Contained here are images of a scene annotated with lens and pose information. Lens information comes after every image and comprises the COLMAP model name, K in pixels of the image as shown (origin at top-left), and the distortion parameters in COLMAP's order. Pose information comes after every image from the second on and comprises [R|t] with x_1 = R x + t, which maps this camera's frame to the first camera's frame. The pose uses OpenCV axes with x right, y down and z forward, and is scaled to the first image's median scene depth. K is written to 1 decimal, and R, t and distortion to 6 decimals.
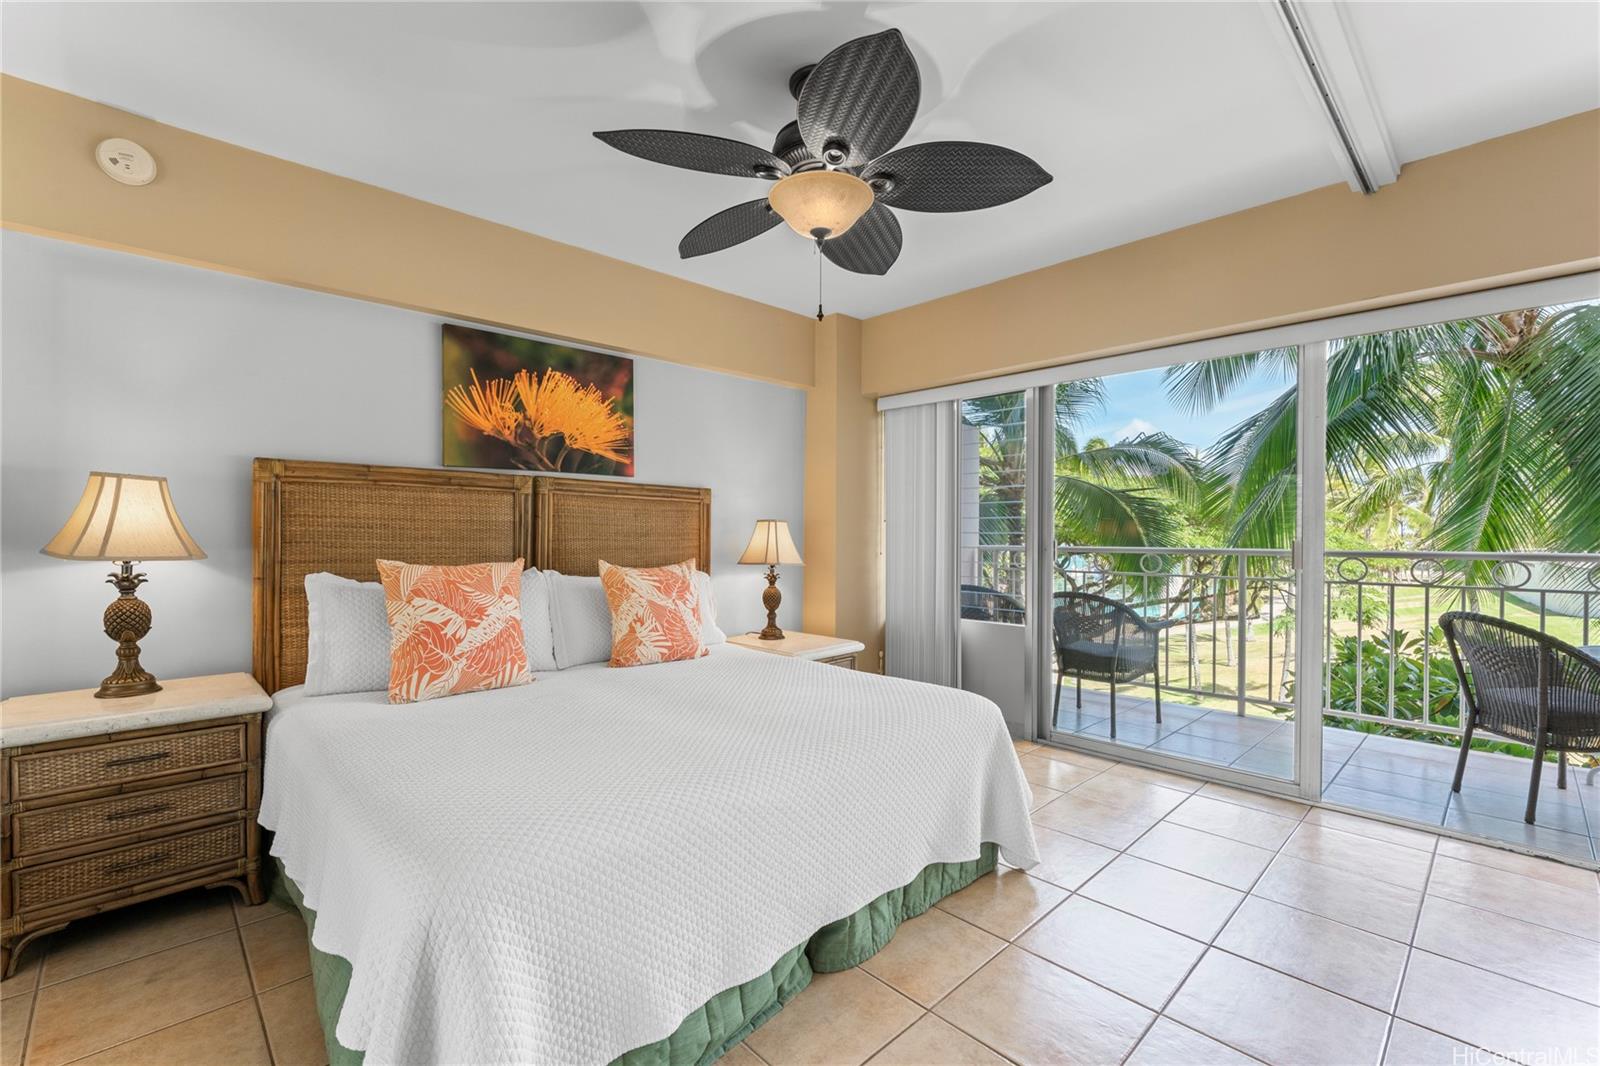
lens RADIAL K [[694.2, 0, 800.1], [0, 694.2, 536.3], [0, 0, 1]] dist [0.000732, -0.000456]
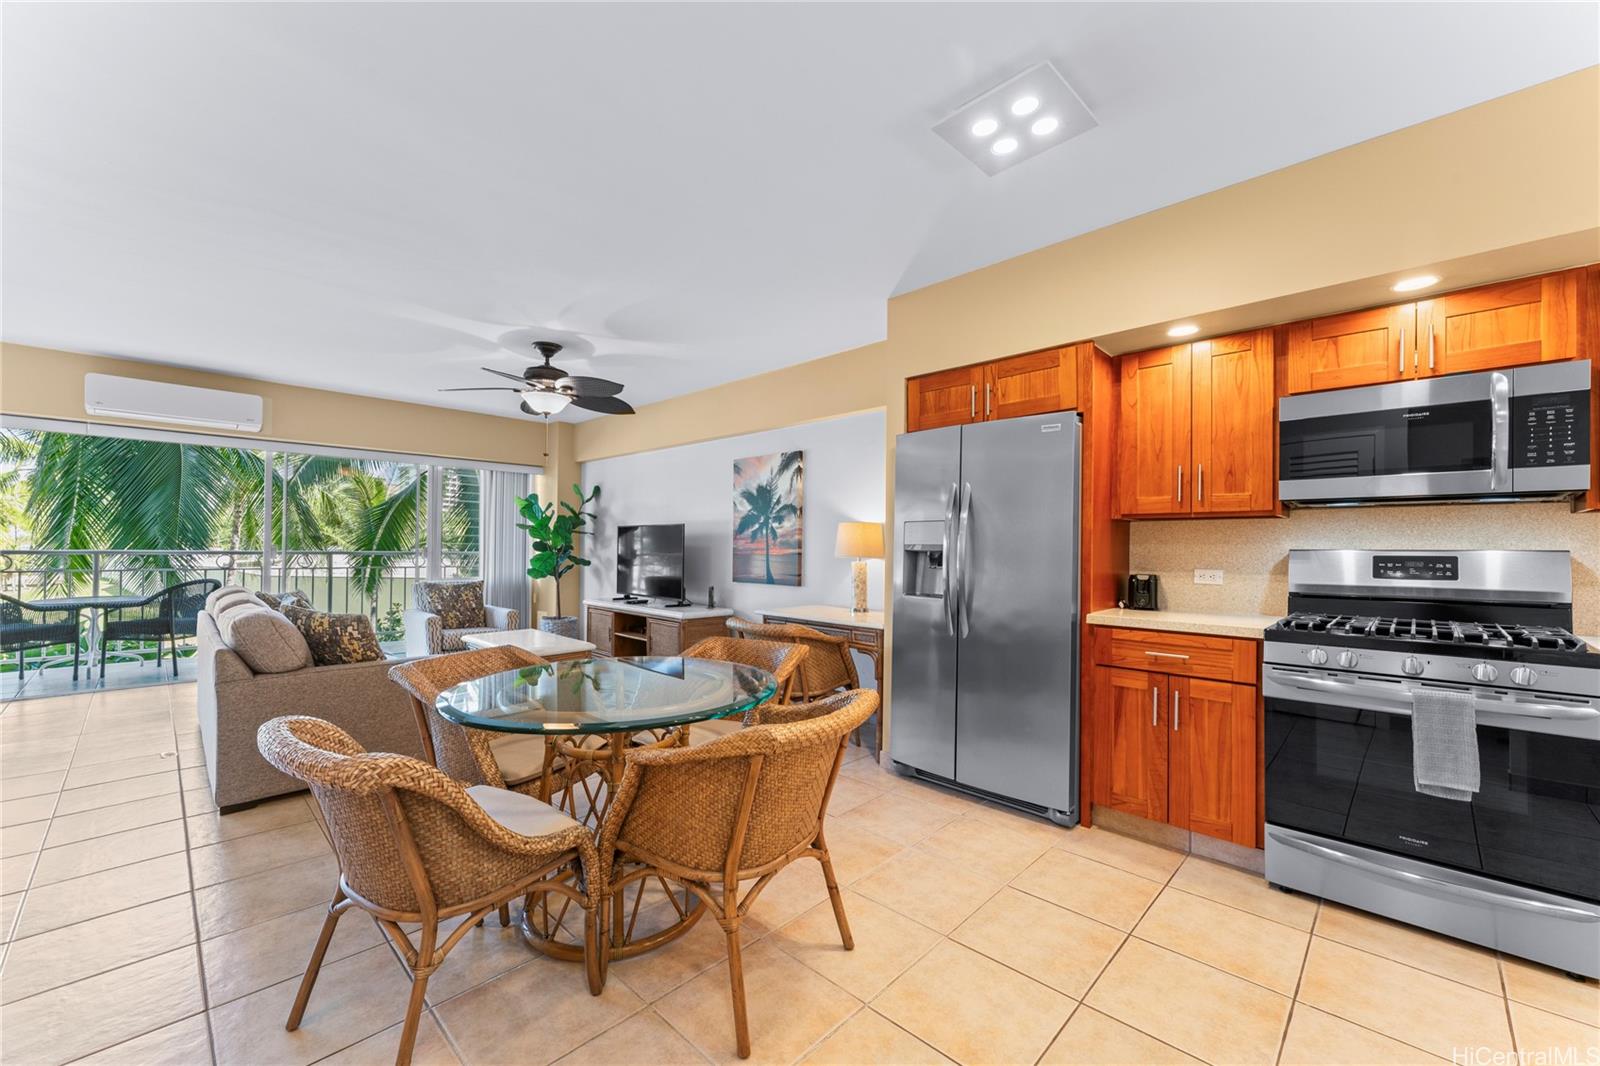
lens RADIAL K [[630.1, 0, 795.7], [0, 630.1, 544.3], [0, 0, 1]] dist [-0.000199, -0.000120]
pose [[-0.031424, 0.002194, 0.999504, -0.617337], [-0.009868, 0.999948, -0.002505, -0.003889], [-0.999457, -0.009942, -0.031401, -0.972882]]
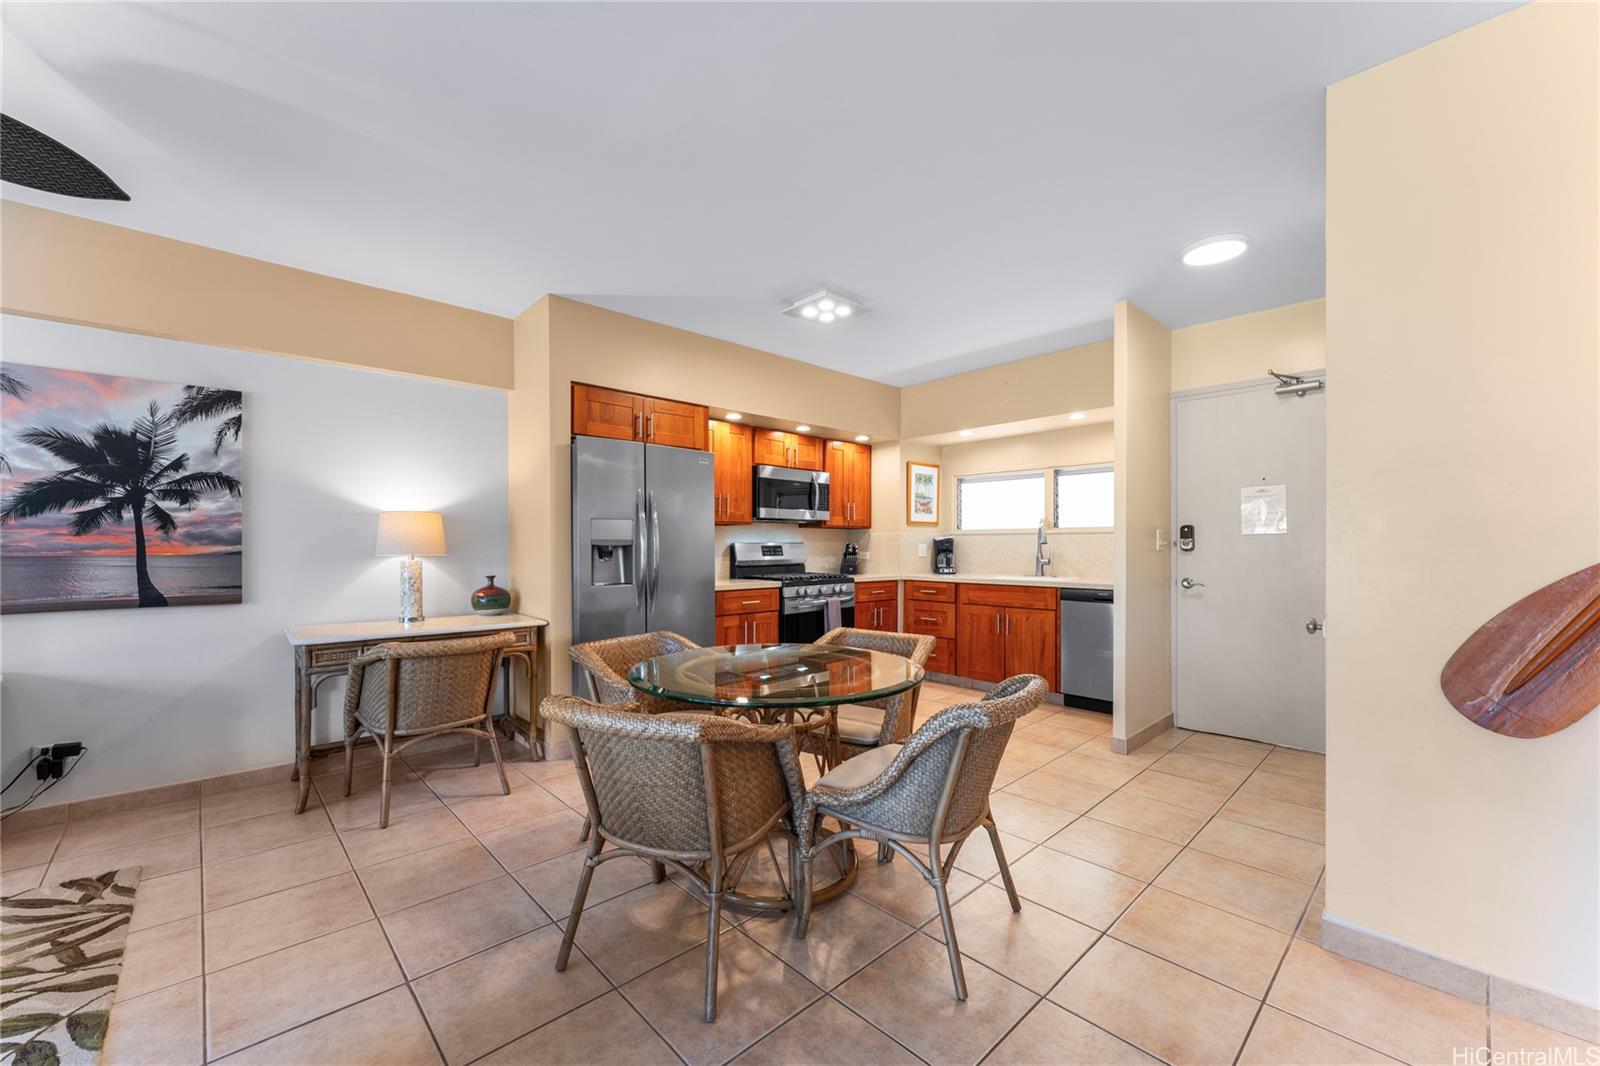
lens RADIAL K [[638.5, 0, 800.6], [0, 638.5, 547.3], [0, 0, 1]] dist [0.000706, -0.000531]
pose [[-0.999965, -0.002324, 0.007998, 0.003727], [-0.002311, 0.999996, 0.001691, 0.002764], [-0.008002, 0.001673, -0.999967, -0.087638]]
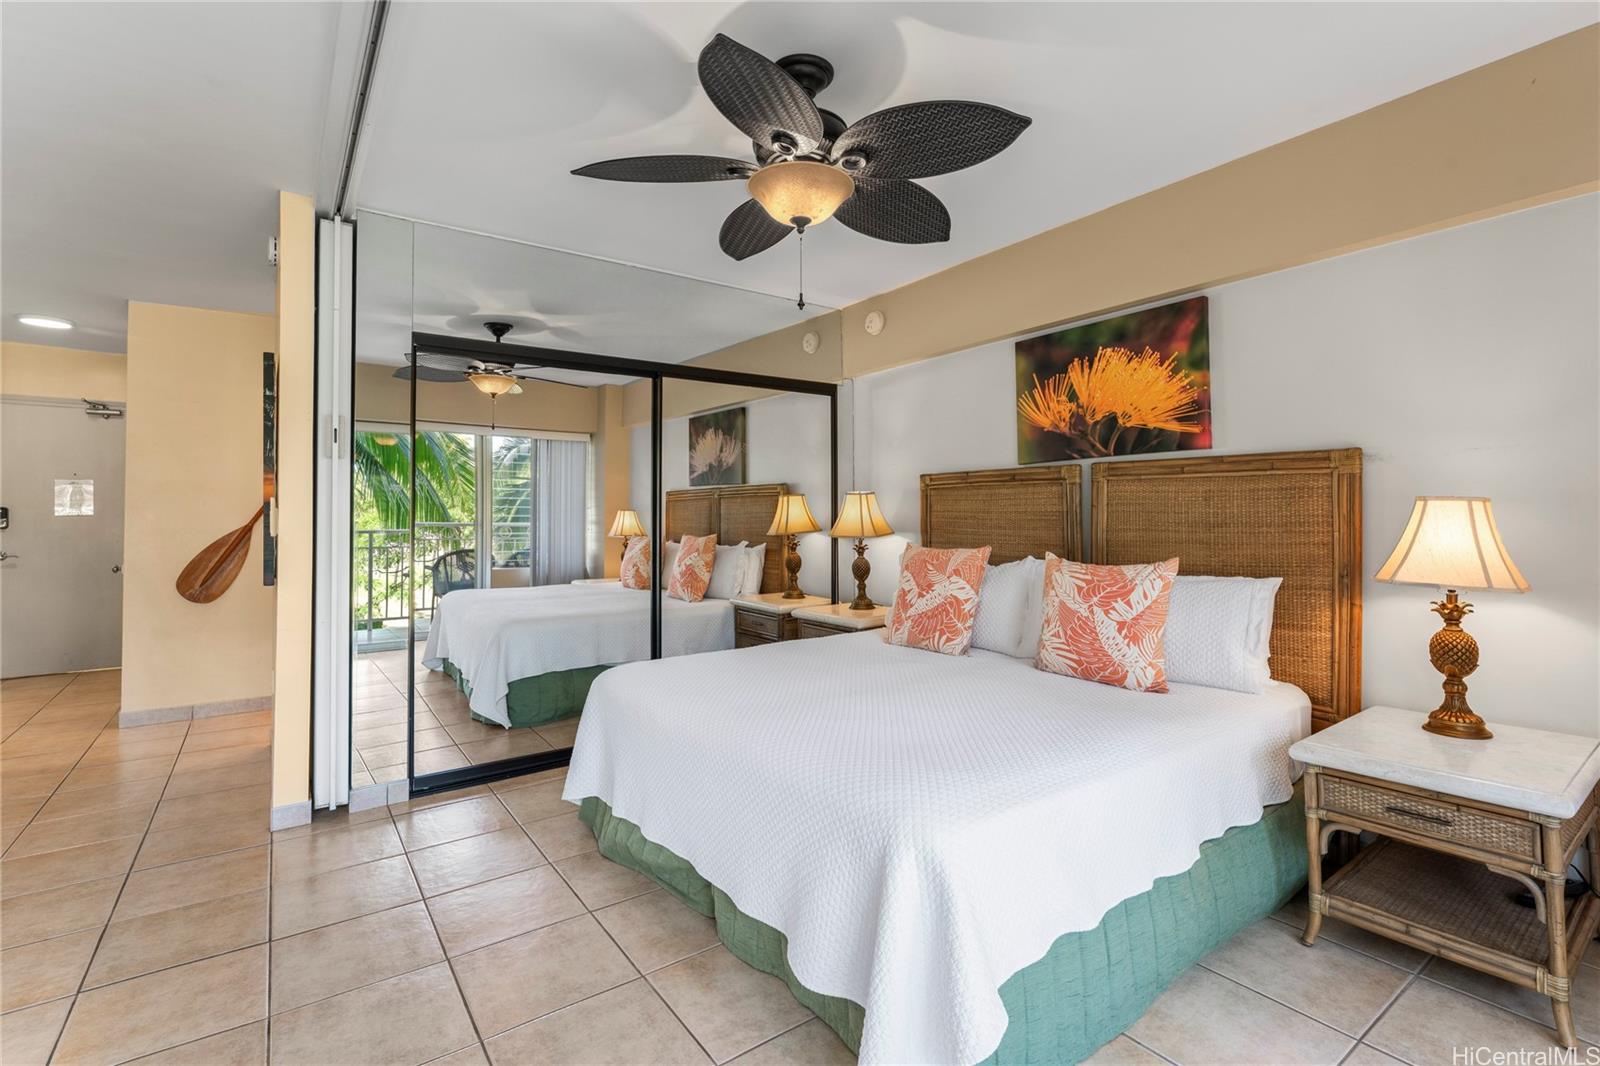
lens RADIAL K [[734.3, 0, 801.4], [0, 734.3, 502.6], [0, 0, 1]] dist [0.000621, 0.000324]
pose [[-0.143424, -0.023854, -0.989374, 0.686185], [0.000802, 0.999706, -0.024219, -0.008188], [0.989661, -0.004267, -0.143363, 0.750223]]
